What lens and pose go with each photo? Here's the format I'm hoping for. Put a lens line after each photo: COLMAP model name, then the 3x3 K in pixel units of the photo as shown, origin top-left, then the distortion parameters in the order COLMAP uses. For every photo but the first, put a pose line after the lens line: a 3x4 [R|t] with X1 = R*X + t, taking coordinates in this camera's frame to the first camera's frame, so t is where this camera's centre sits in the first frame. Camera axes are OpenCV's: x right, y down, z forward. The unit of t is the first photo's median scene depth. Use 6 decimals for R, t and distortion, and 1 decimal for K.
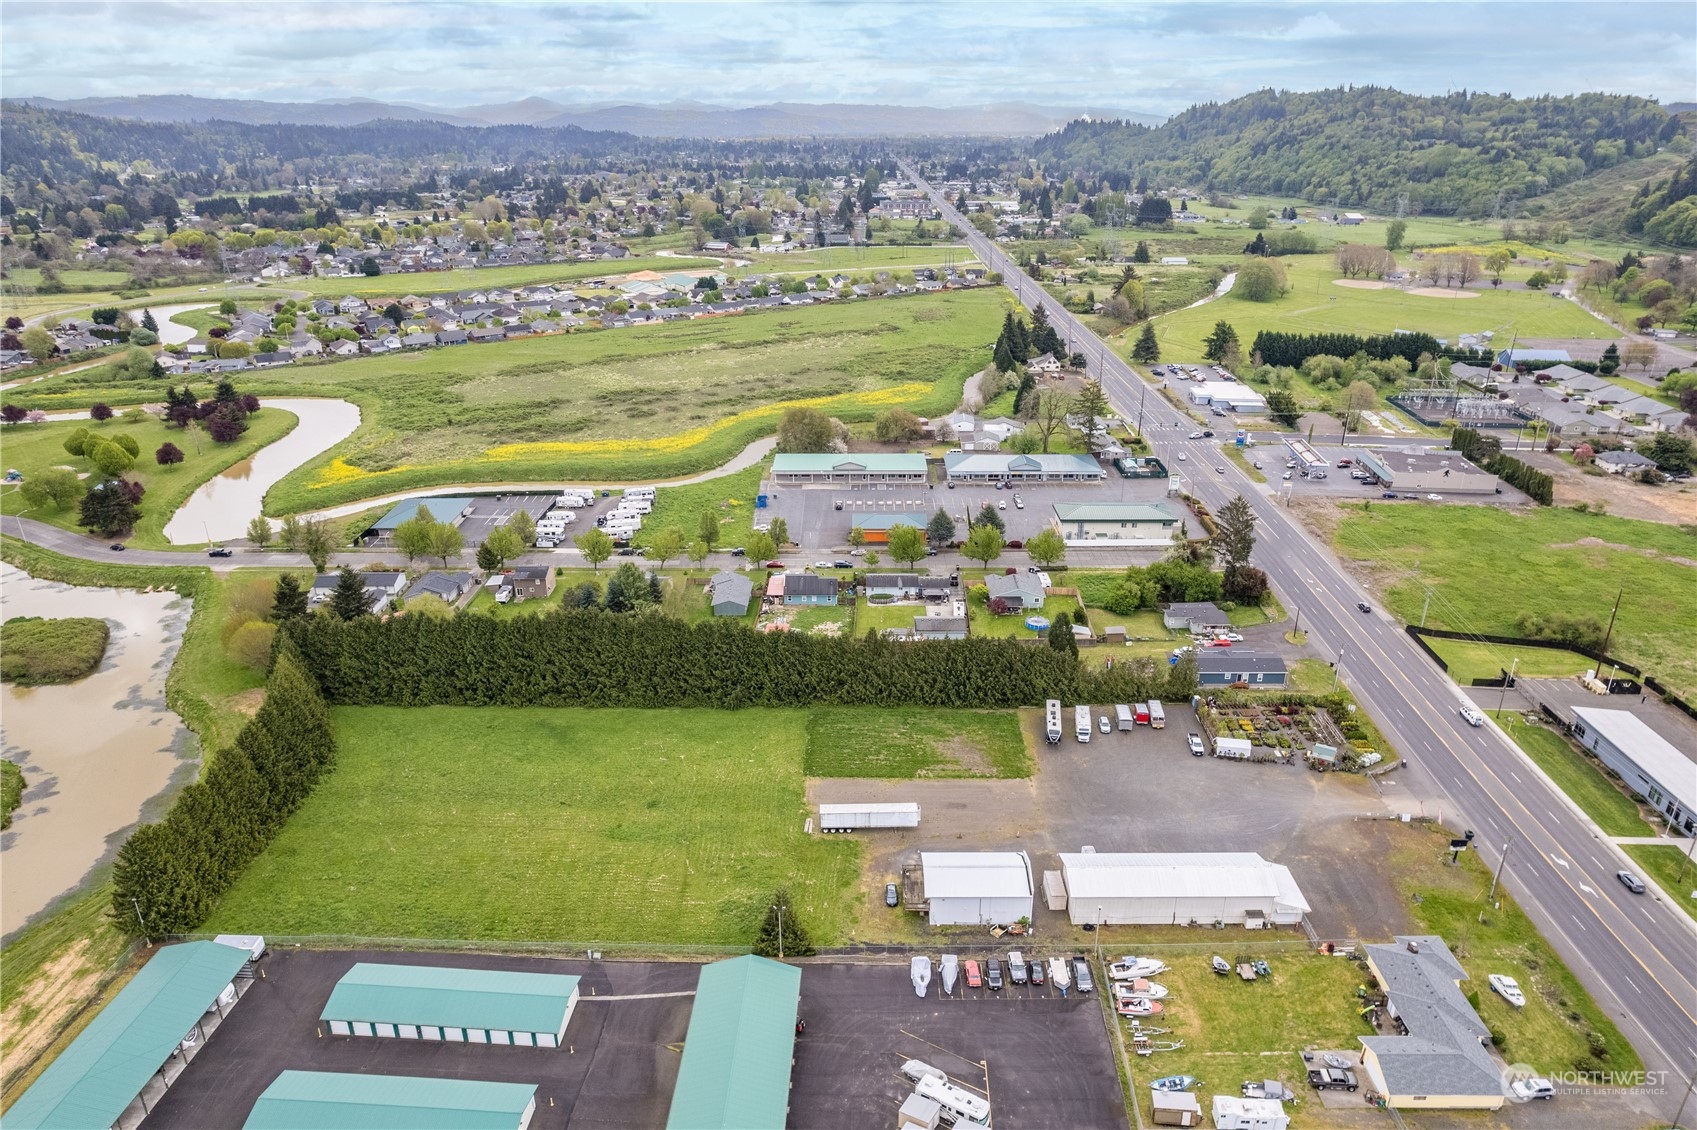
lens RADIAL K [[1100.6, 0, 848.5], [0, 1100.6, 565.0], [0, 0, 1]] dist [-0.071923, 0.055995]
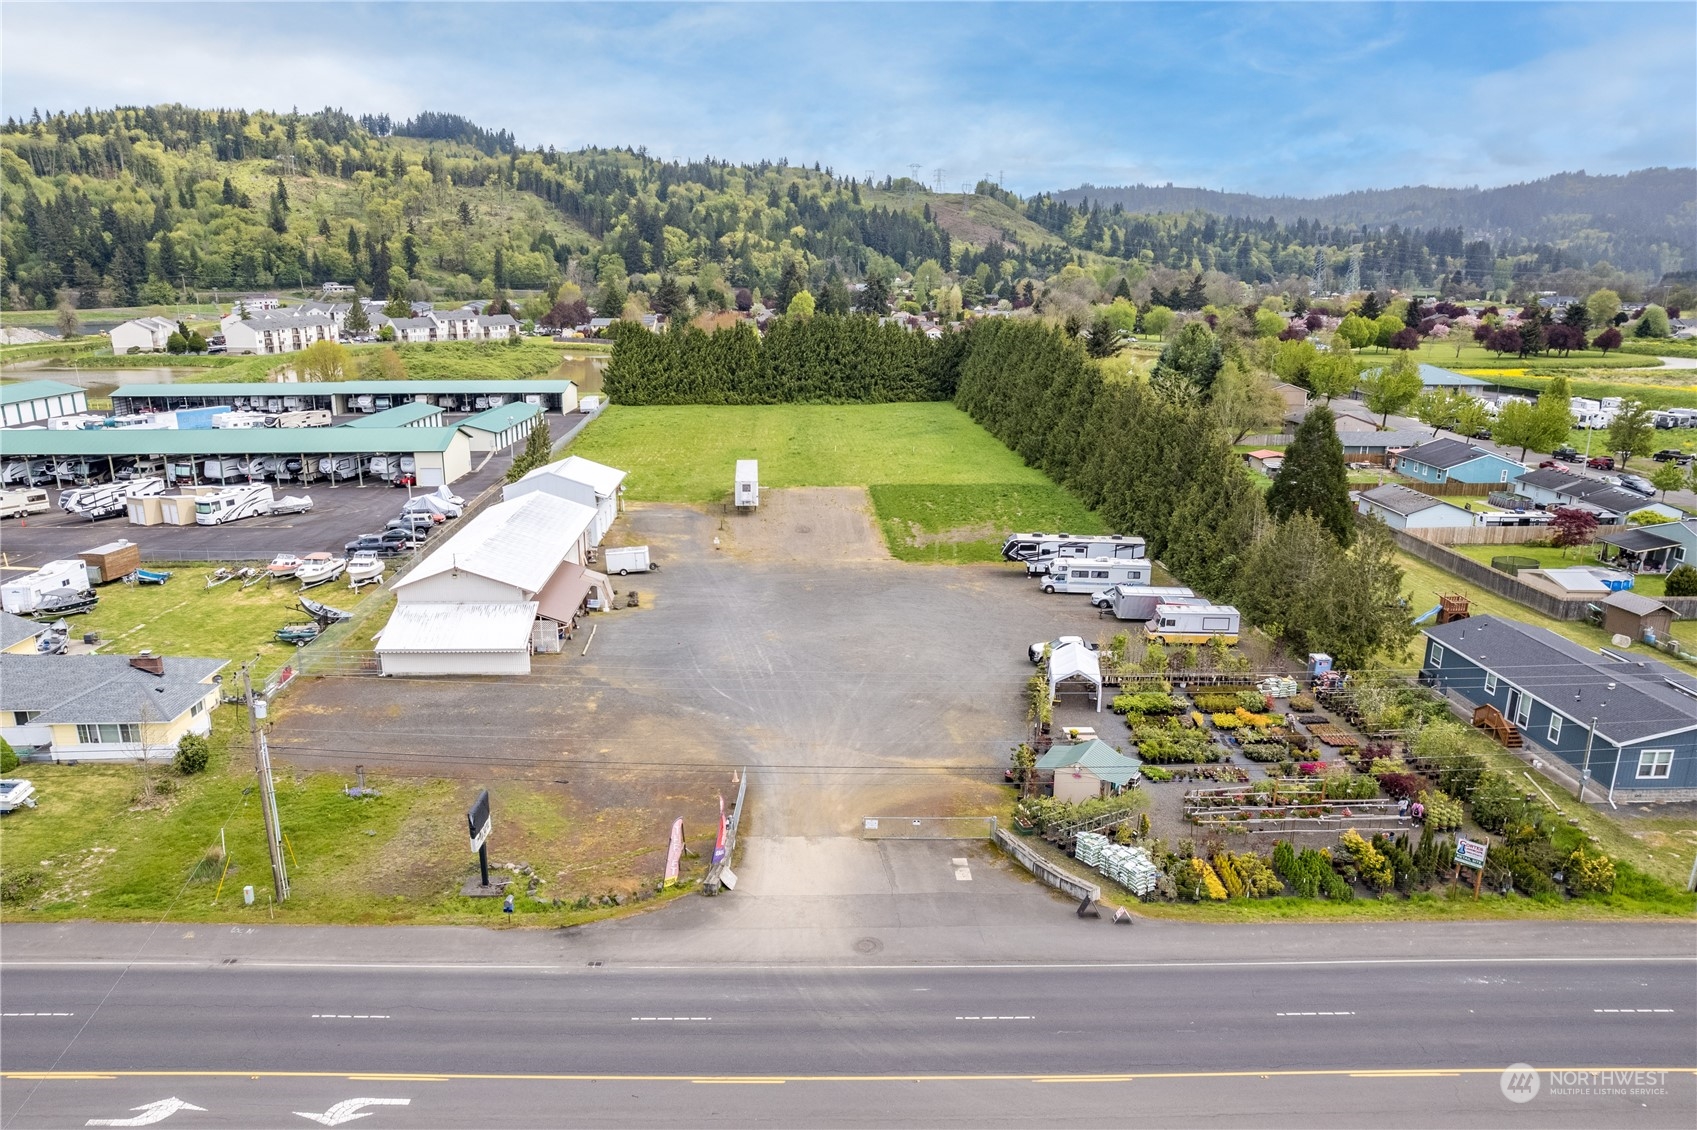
lens RADIAL K [[1212.1, 0, 816.7], [0, 1212.1, 625.8], [0, 0, 1]] dist [-0.087880, 0.082134]
pose [[0.030927, 0.290506, -0.956373, 0.737185], [-0.372719, 0.891169, 0.258647, 0.080970], [0.927429, 0.348459, 0.135839, 0.869515]]
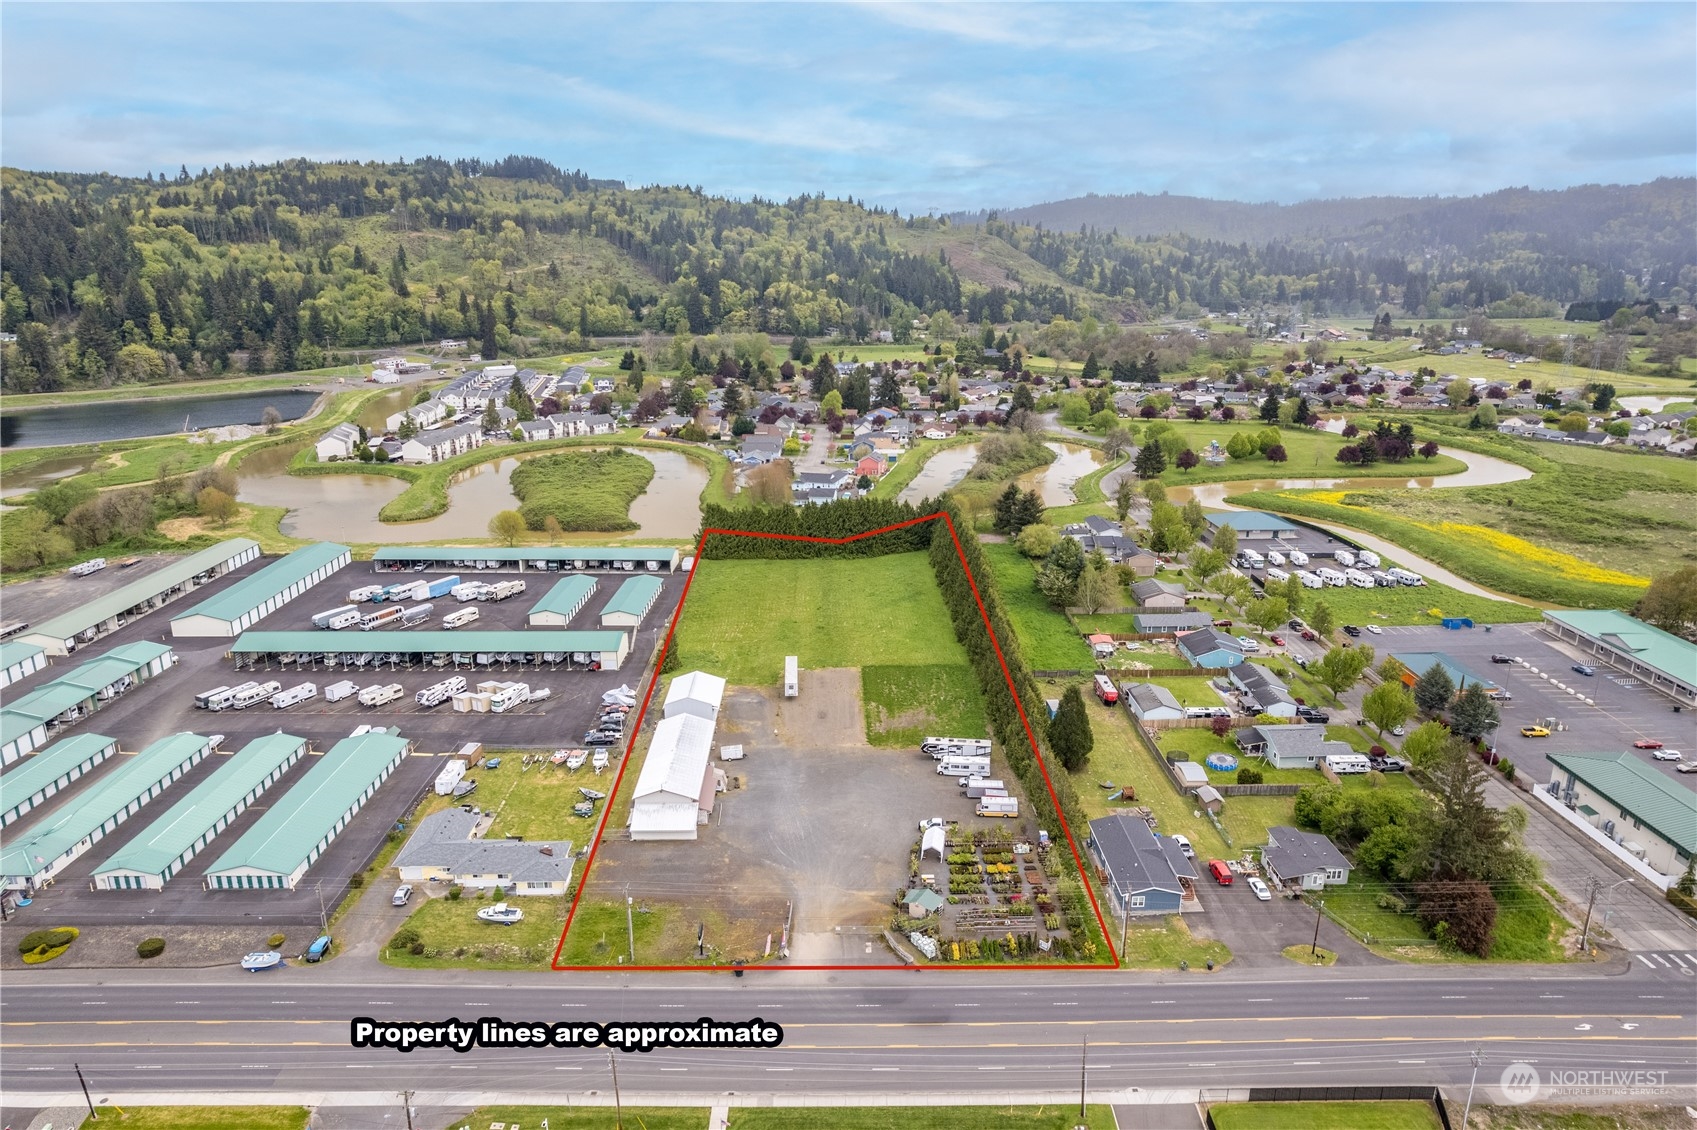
lens RADIAL K [[1100.6, 0, 848.5], [0, 1100.6, 565.0], [0, 0, 1]] dist [-0.071923, 0.055995]
pose [[0.027297, 0.279703, -0.959698, 1.117945], [-0.368136, 0.895394, 0.250490, -0.218971], [0.929371, 0.346462, 0.127410, 0.764034]]
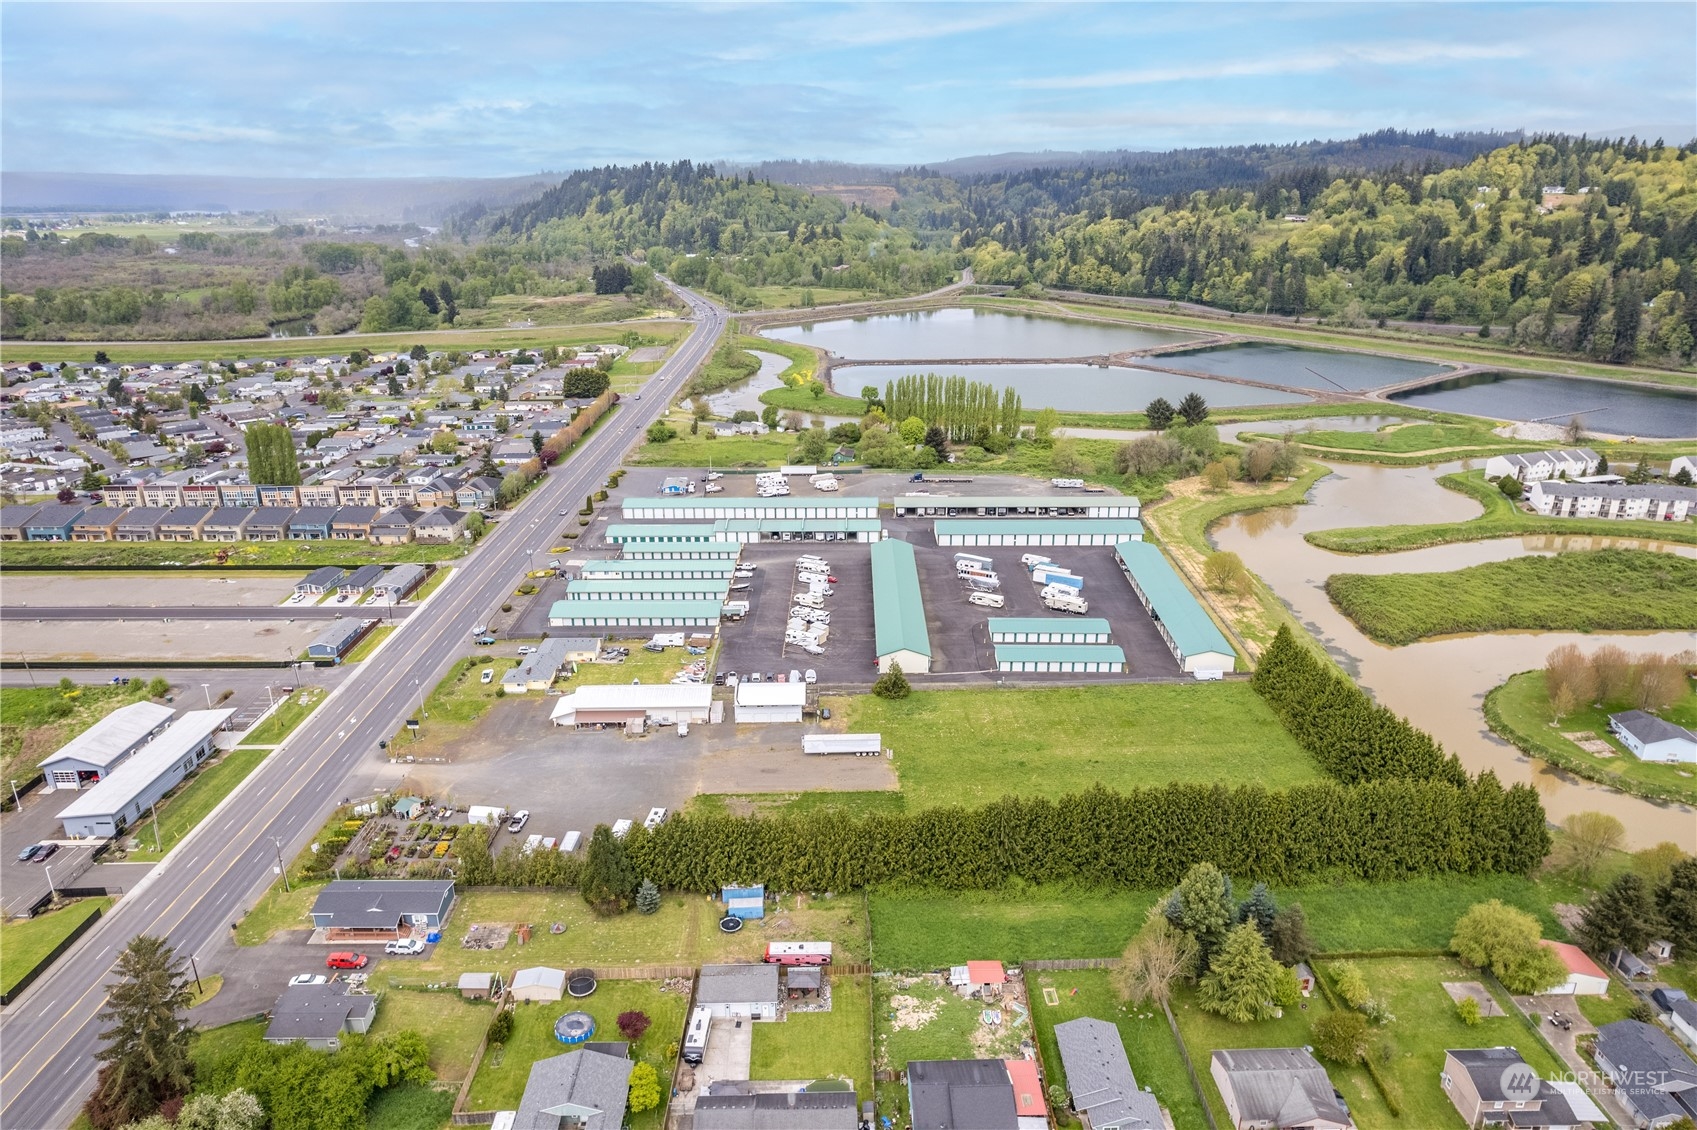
lens RADIAL K [[1100.6, 0, 848.5], [0, 1100.6, 565.0], [0, 0, 1]] dist [-0.071923, 0.055995]
pose [[-0.999551, 0.013977, -0.026520, 0.037843], [-0.006773, 0.756487, 0.653974, -0.688848], [0.029202, 0.653860, -0.756052, 1.647853]]
